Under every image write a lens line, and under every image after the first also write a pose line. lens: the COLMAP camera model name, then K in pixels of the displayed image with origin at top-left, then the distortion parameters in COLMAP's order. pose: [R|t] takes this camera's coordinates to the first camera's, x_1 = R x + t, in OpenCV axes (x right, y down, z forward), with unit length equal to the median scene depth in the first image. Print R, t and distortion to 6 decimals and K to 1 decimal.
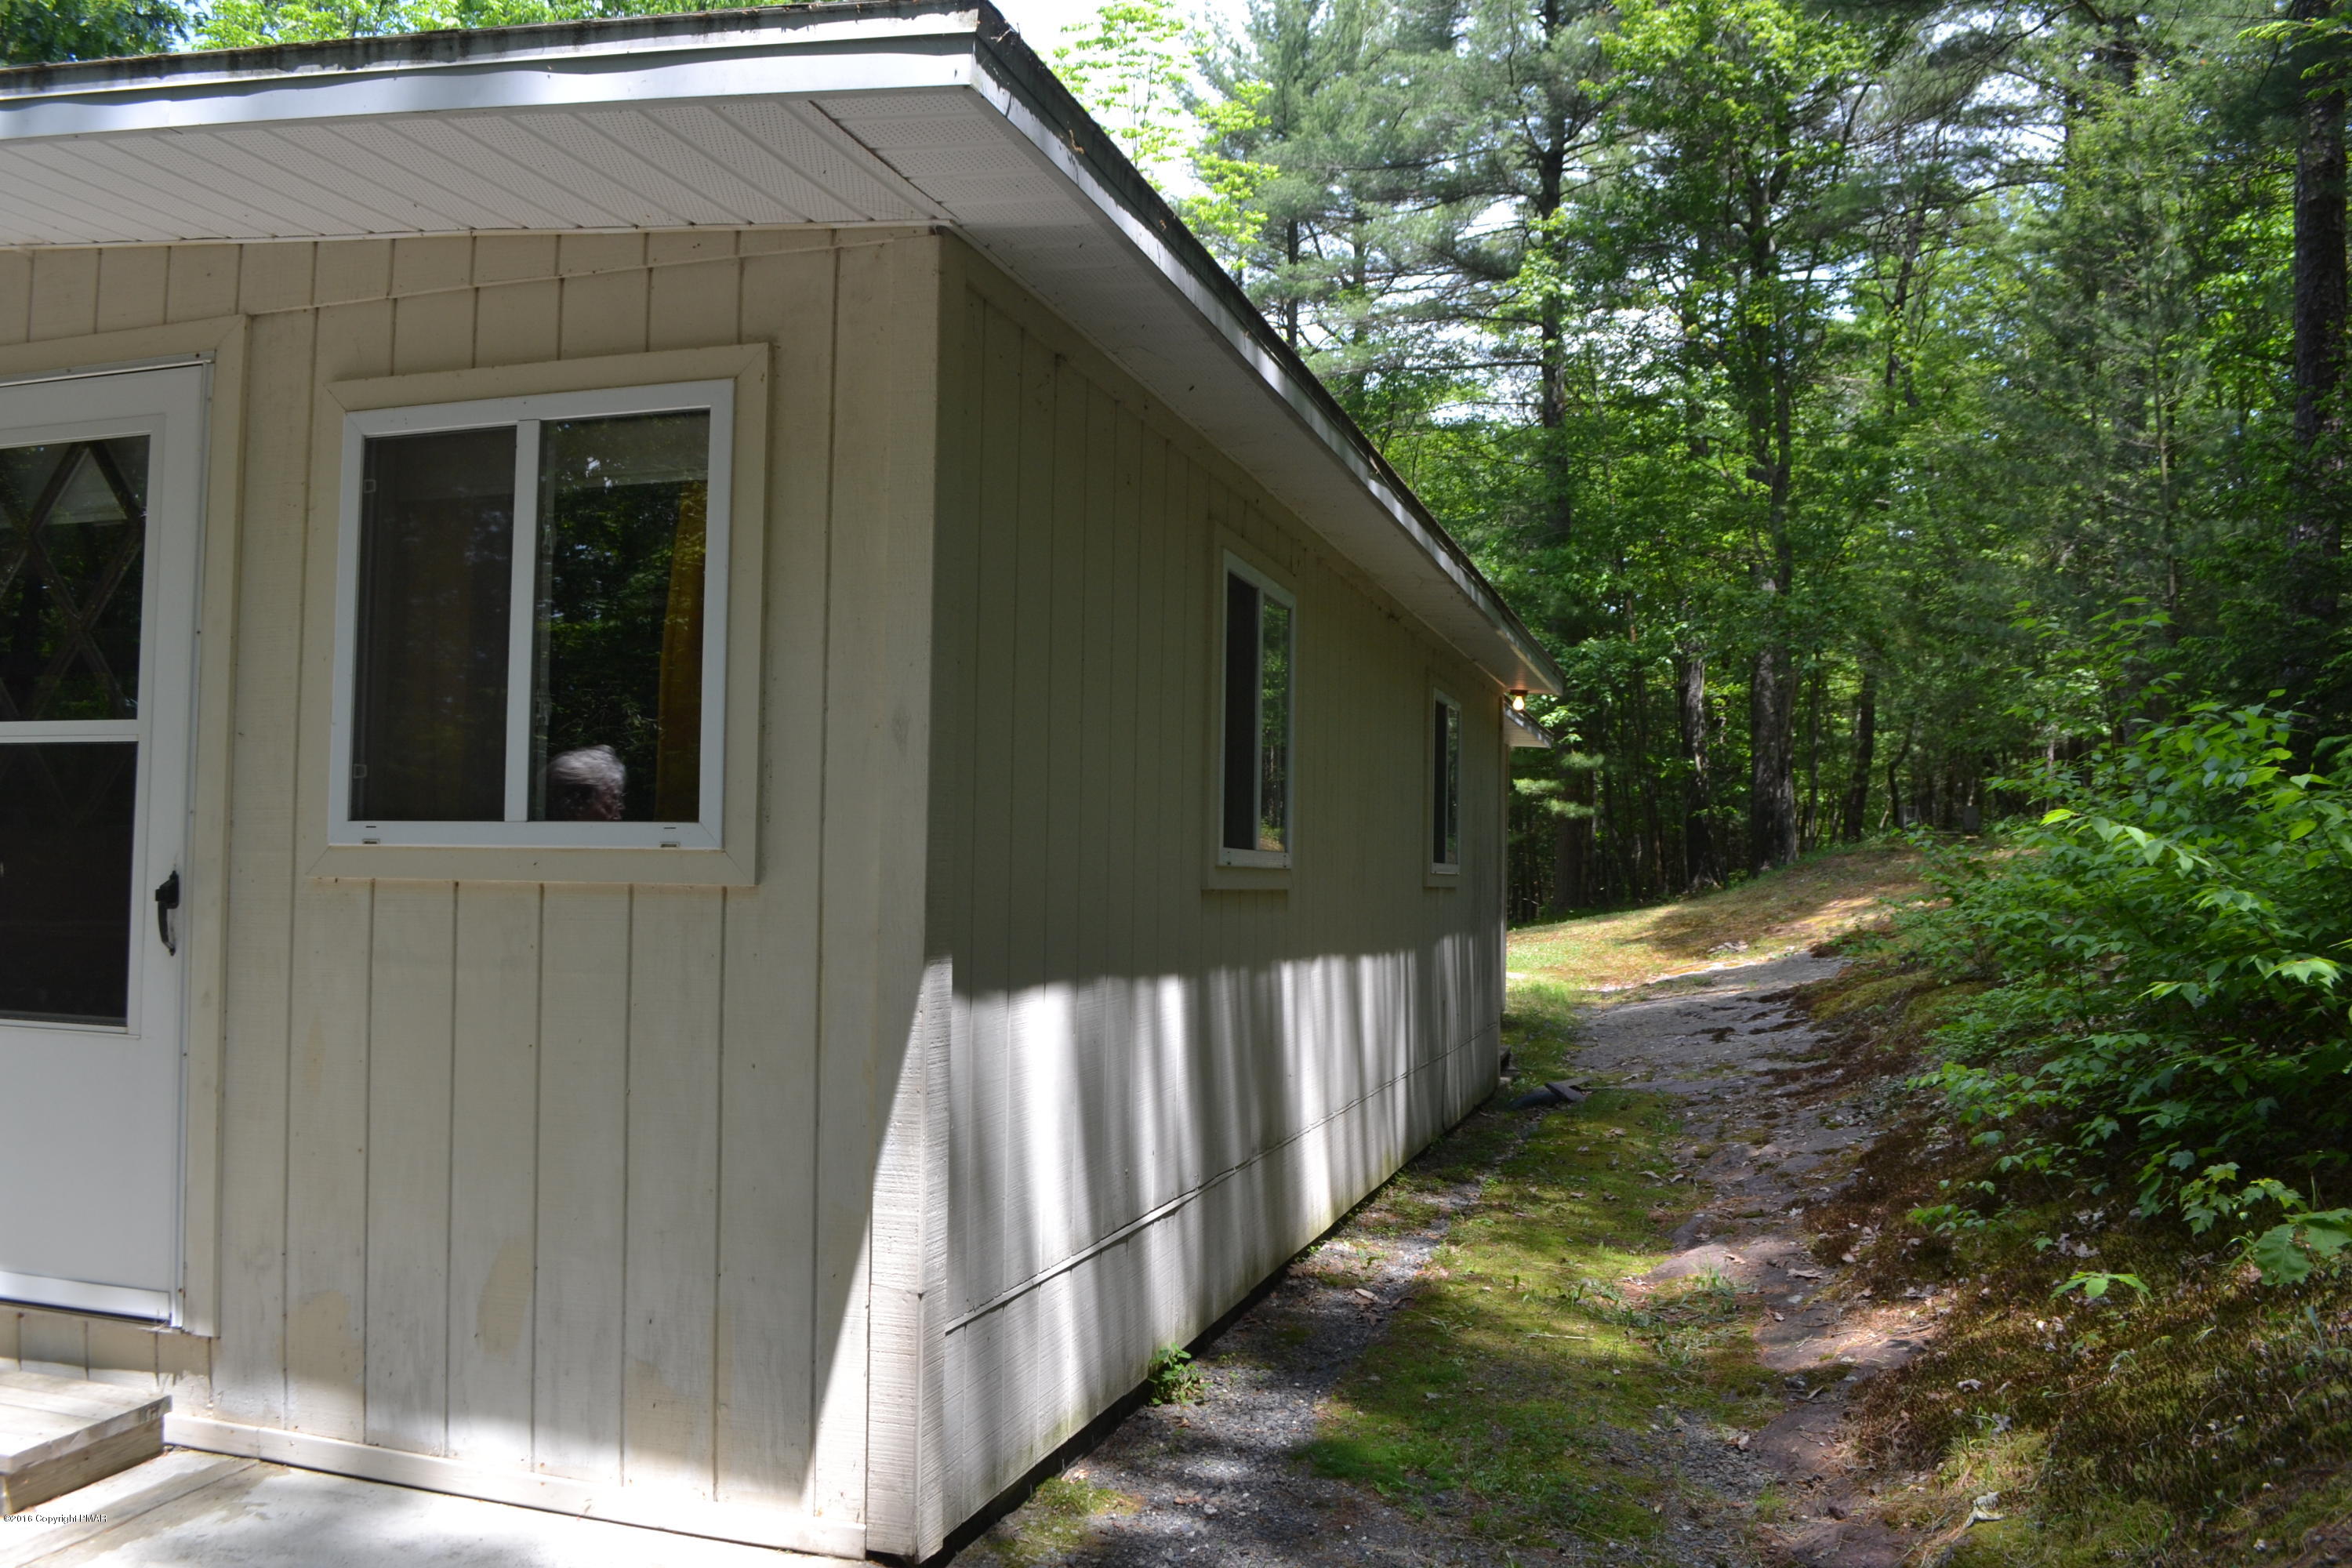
lens RADIAL K [[1863.0, 0, 1166.5], [0, 1863.0, 819.2], [0, 0, 1]] dist [-0.088736, 0.019818]
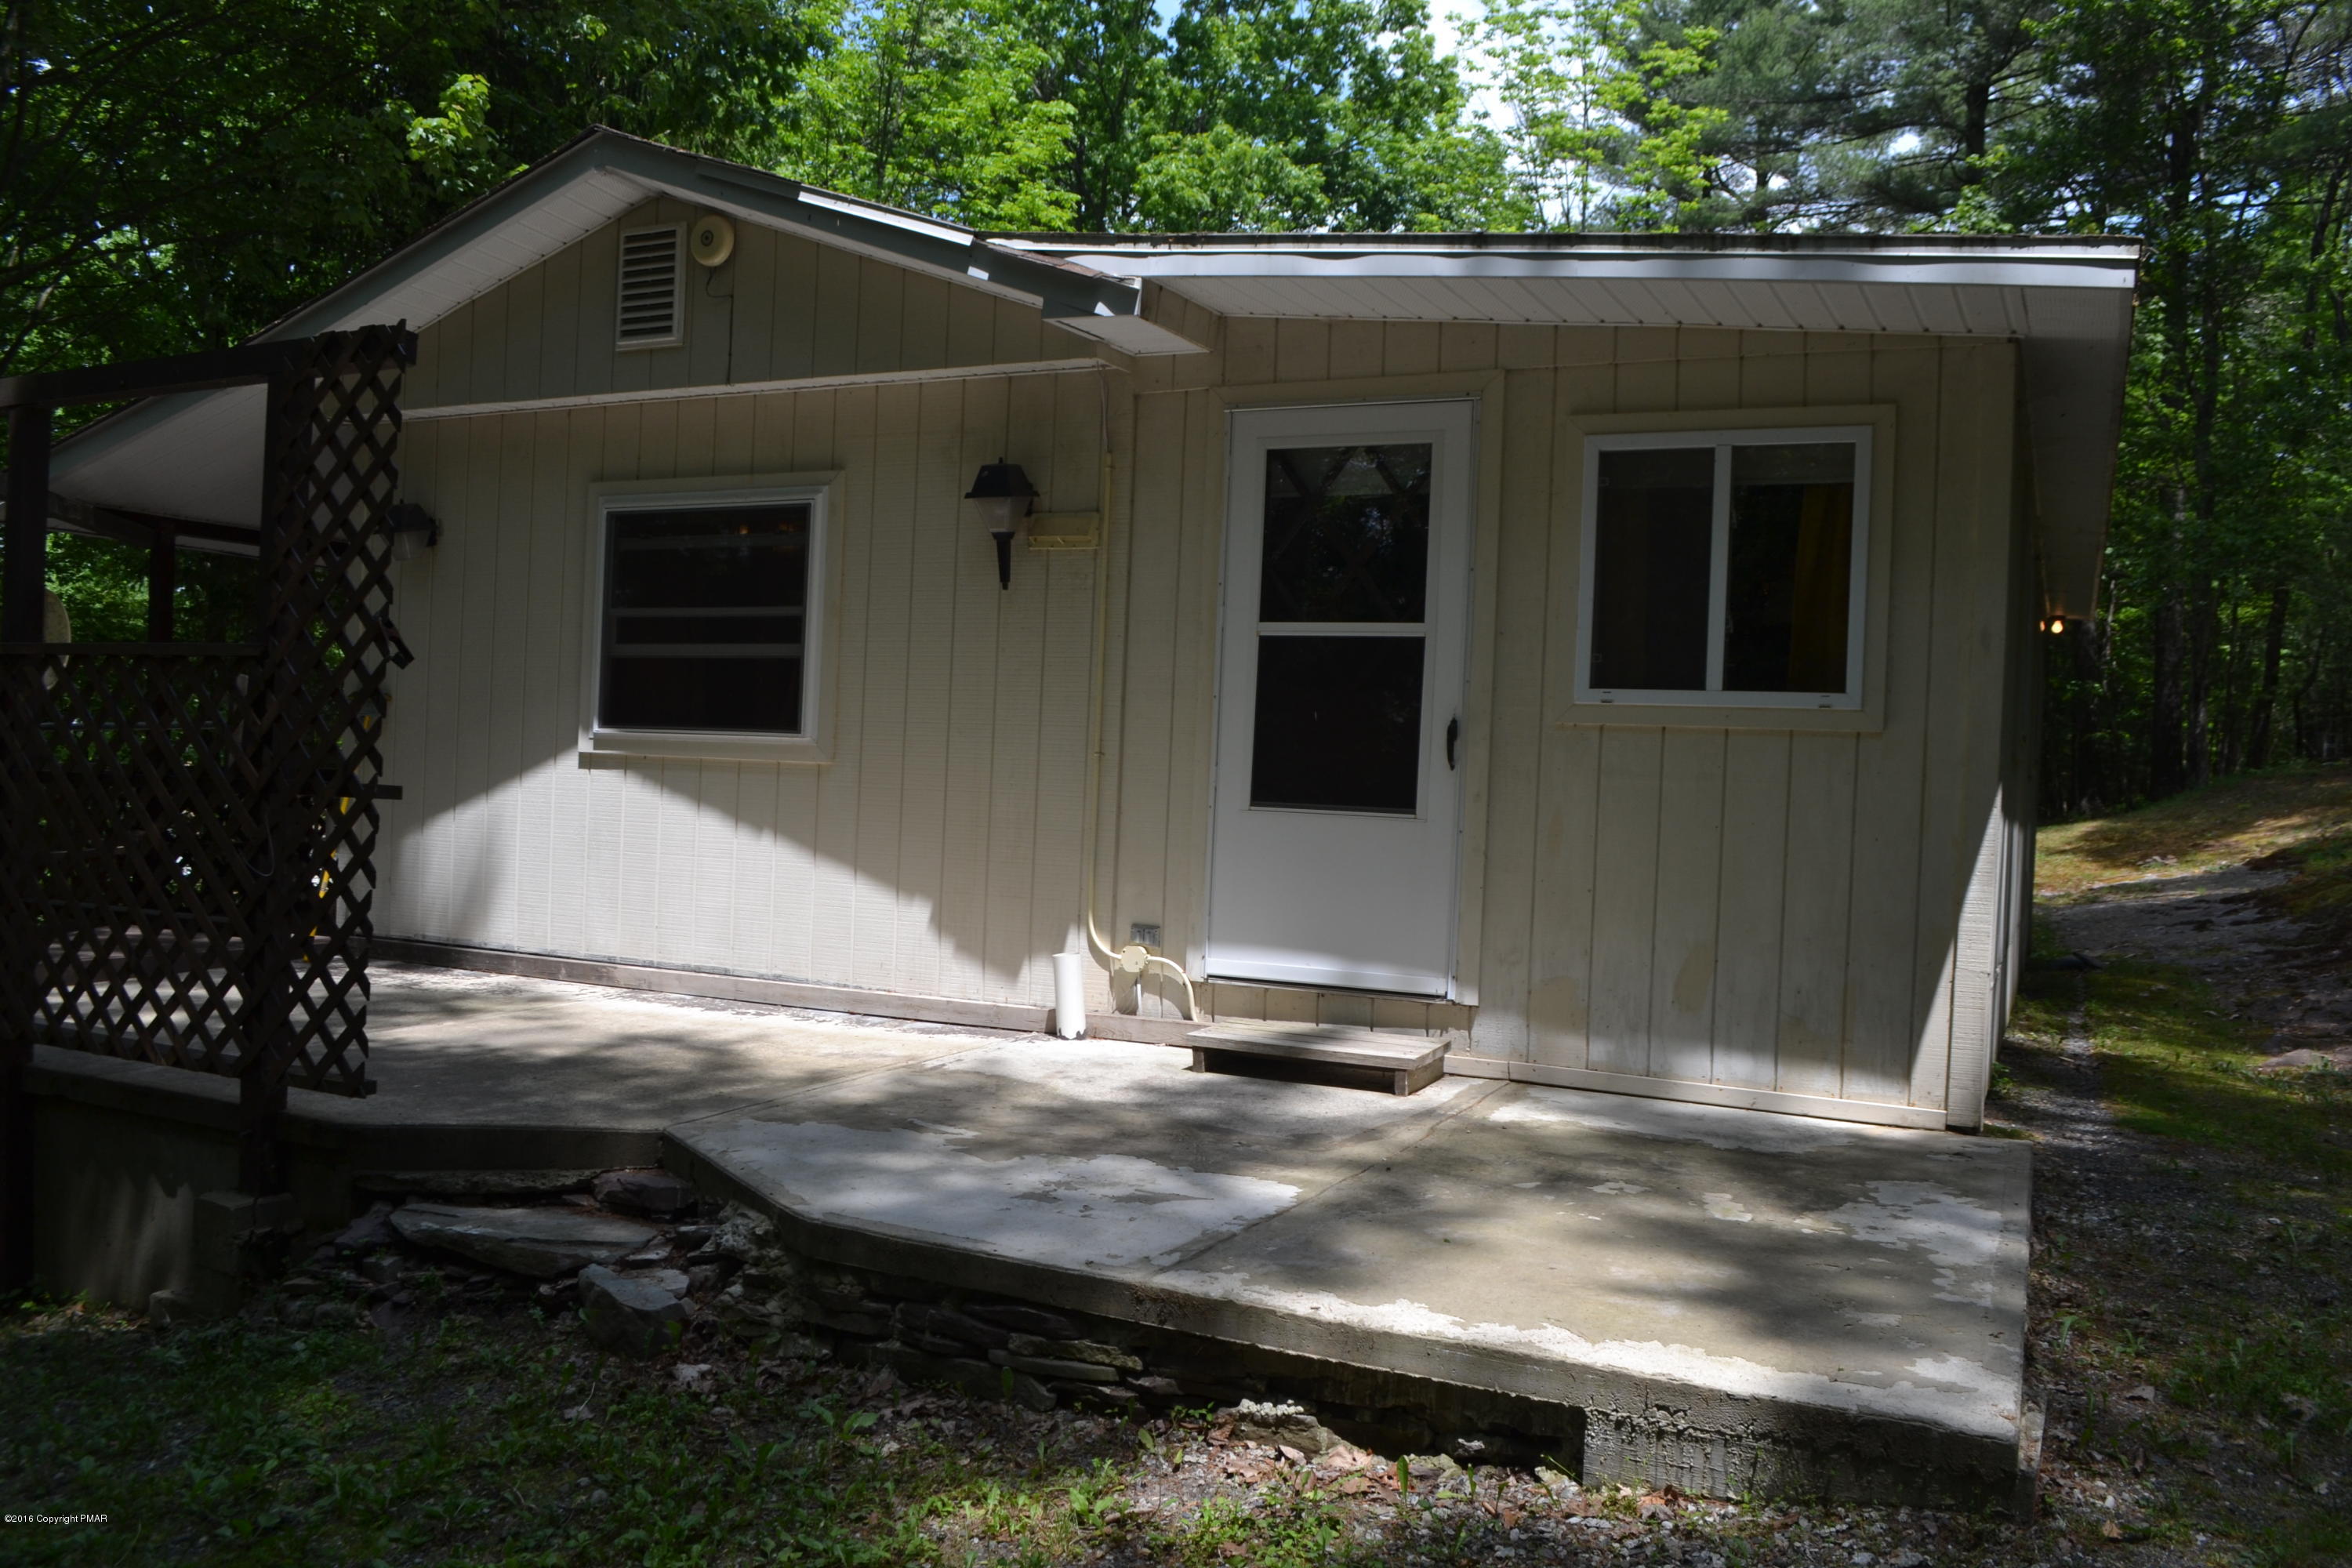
lens RADIAL K [[1863.0, 0, 1180.8], [0, 1863.0, 809.2], [0, 0, 1]] dist [-0.088736, 0.019818]
pose [[0.987647, 0.028778, -0.154028, -0.519559], [-0.022265, 0.998790, 0.043844, 0.041522], [0.155103, -0.039873, 0.987093, -0.652595]]
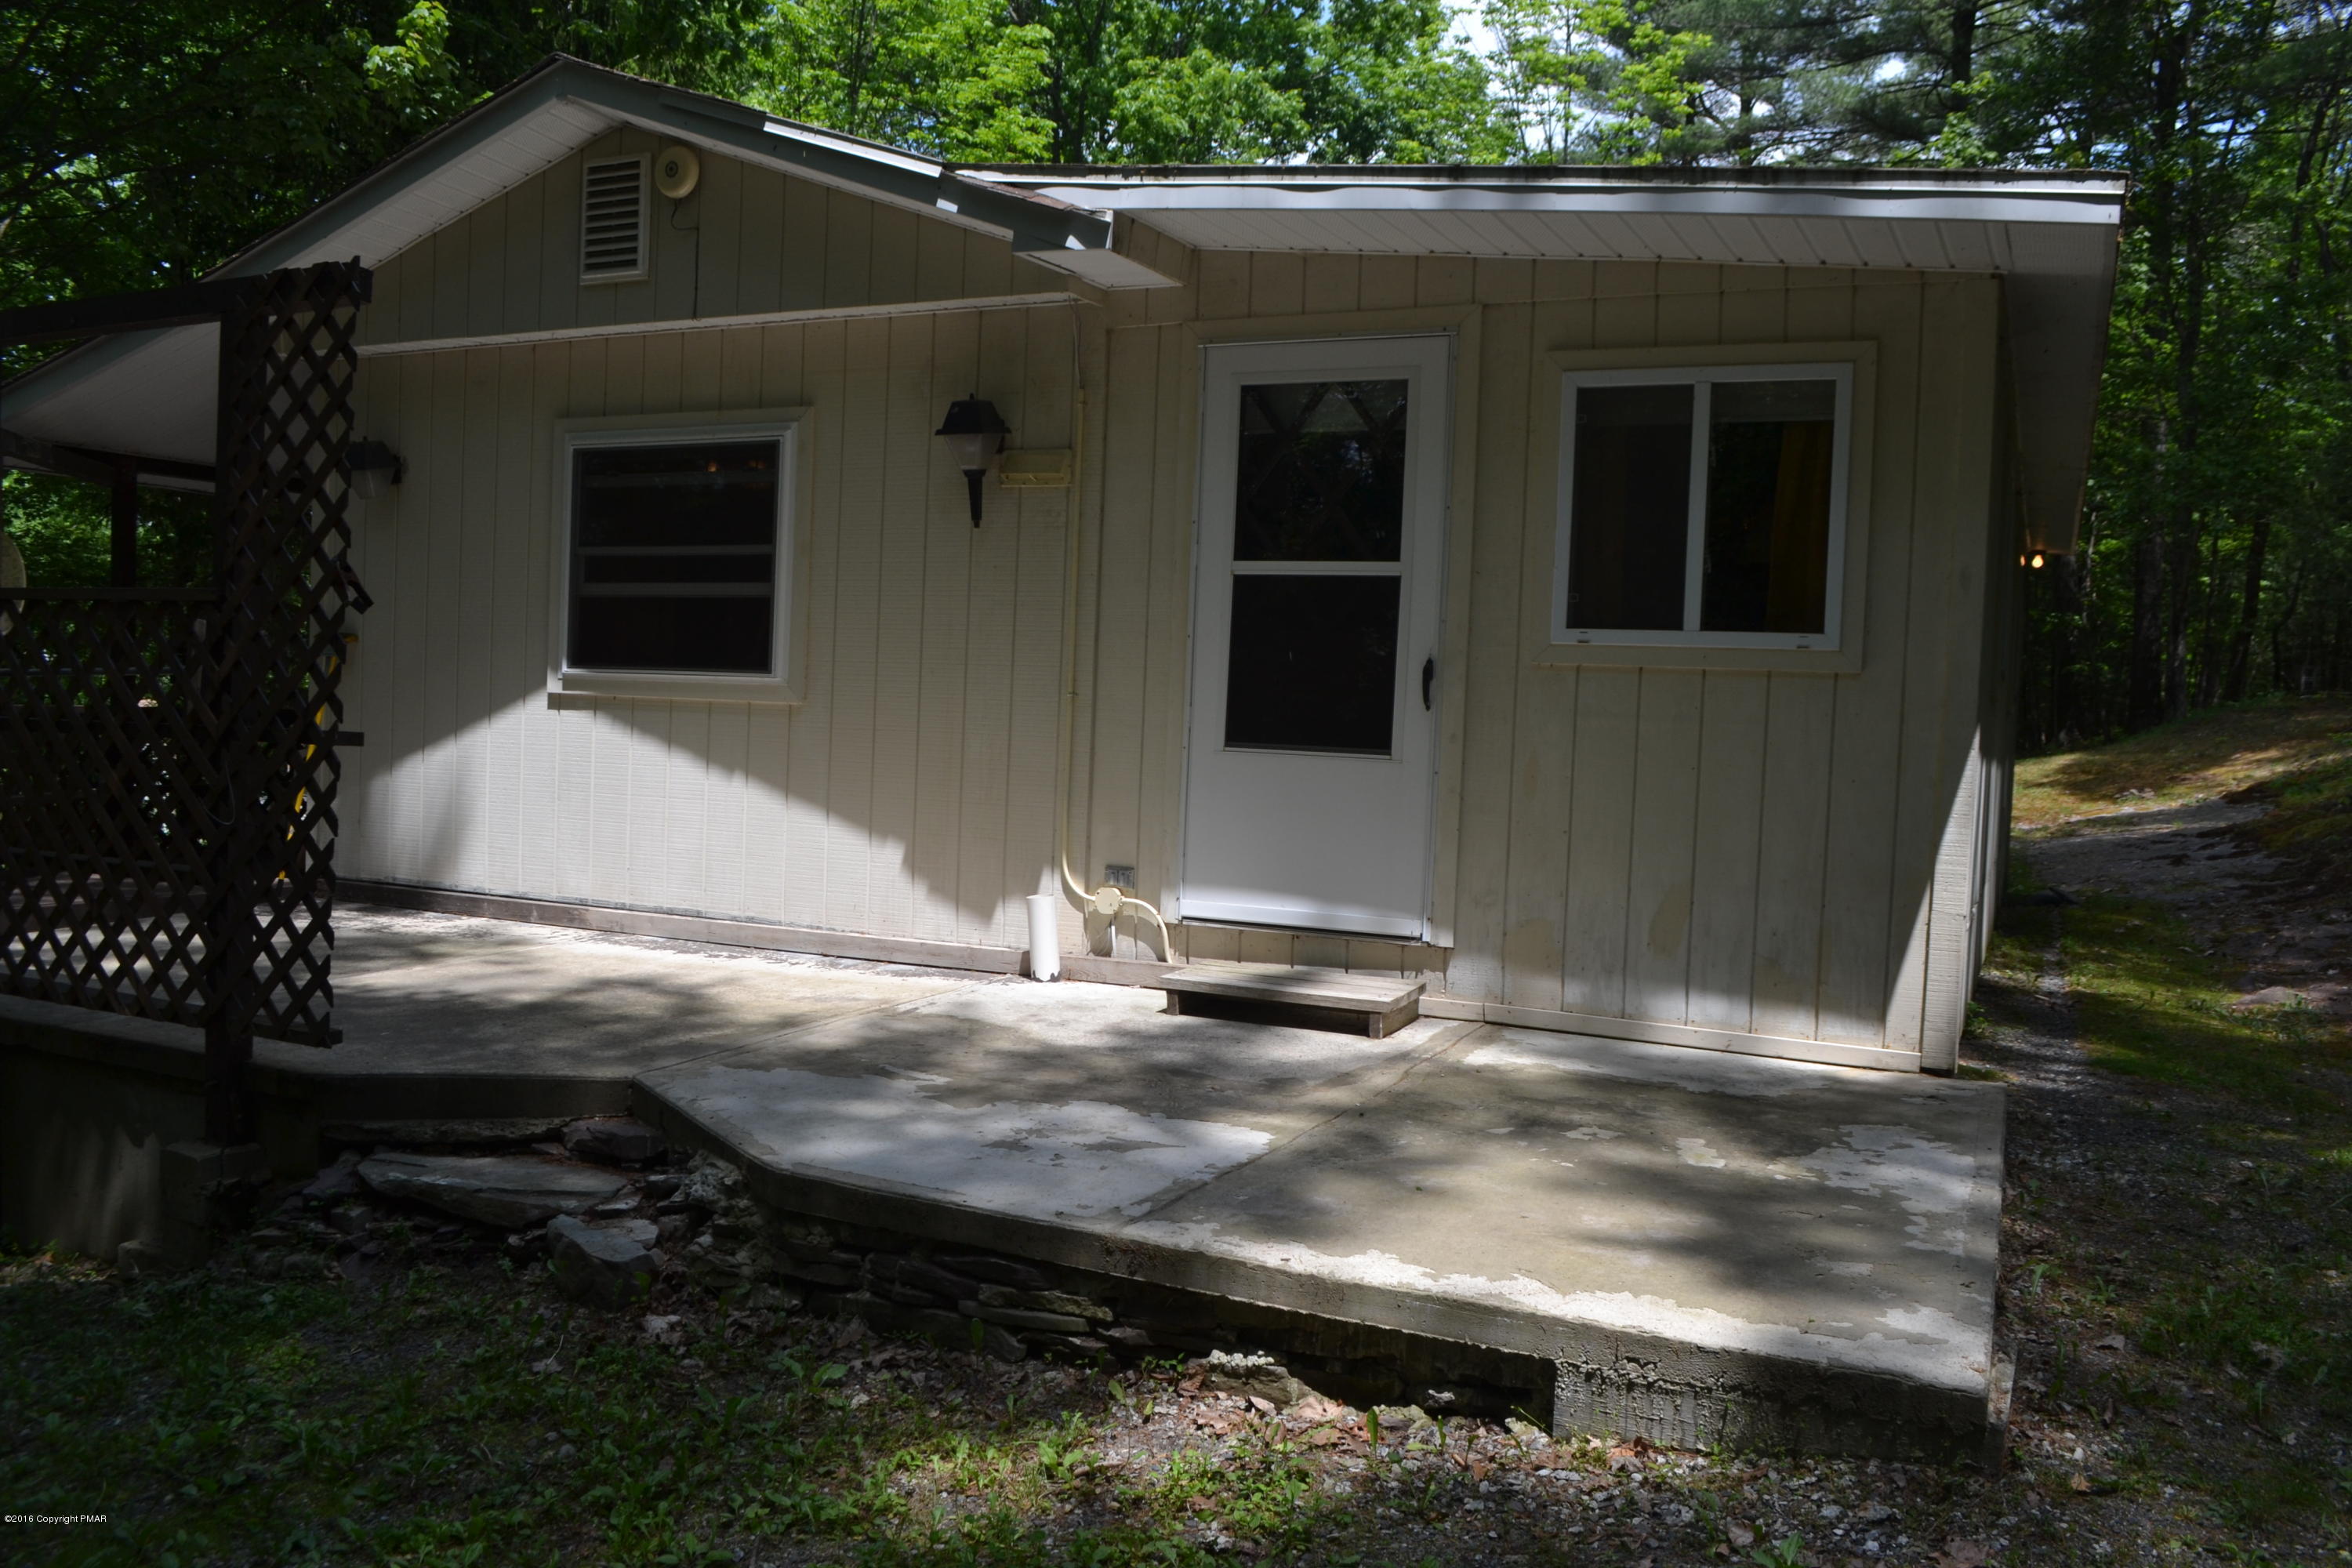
lens RADIAL K [[1863.0, 0, 1179.8], [0, 1863.0, 808.1], [0, 0, 1]] dist [-0.088736, 0.019818]
pose [[0.989161, 0.032077, -0.143287, -0.515624], [-0.020724, 0.996577, 0.080034, 0.033192], [0.145364, -0.076197, 0.986440, -0.639250]]
